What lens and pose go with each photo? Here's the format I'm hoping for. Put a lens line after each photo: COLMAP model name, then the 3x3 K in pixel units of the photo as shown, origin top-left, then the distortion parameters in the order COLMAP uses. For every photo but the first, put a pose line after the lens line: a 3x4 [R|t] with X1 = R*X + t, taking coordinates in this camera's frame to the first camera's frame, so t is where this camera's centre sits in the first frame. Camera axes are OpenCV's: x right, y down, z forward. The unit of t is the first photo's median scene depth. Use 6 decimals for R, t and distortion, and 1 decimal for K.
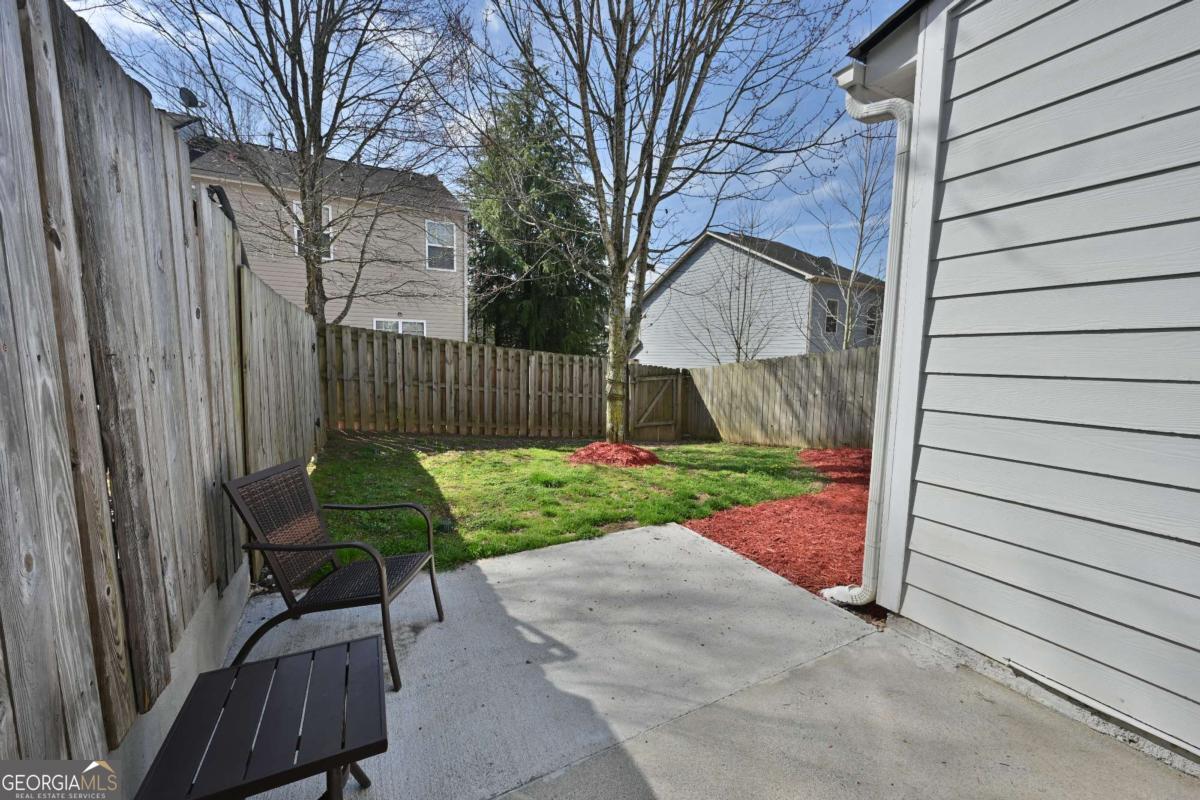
lens RADIAL K [[467.4, 0, 599.5], [0, 467.4, 403.2], [0, 0, 1]] dist [-0.002133, -0.000452]
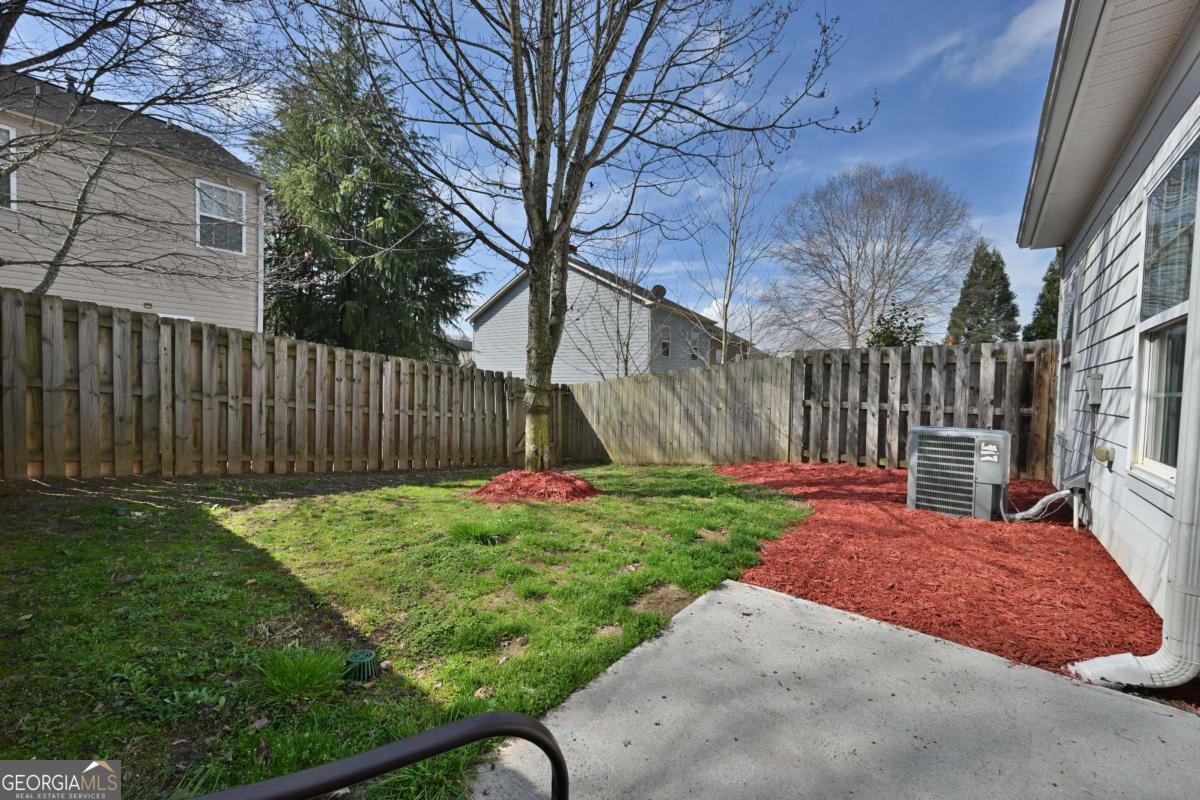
lens RADIAL K [[467.4, 0, 599.5], [0, 467.4, 403.4], [0, 0, 1]] dist [-0.002133, -0.000452]
pose [[0.924357, -0.006498, 0.381474, -0.165607], [0.028266, 0.998274, -0.051487, 0.018307], [-0.380480, 0.058375, 0.922945, 0.265079]]
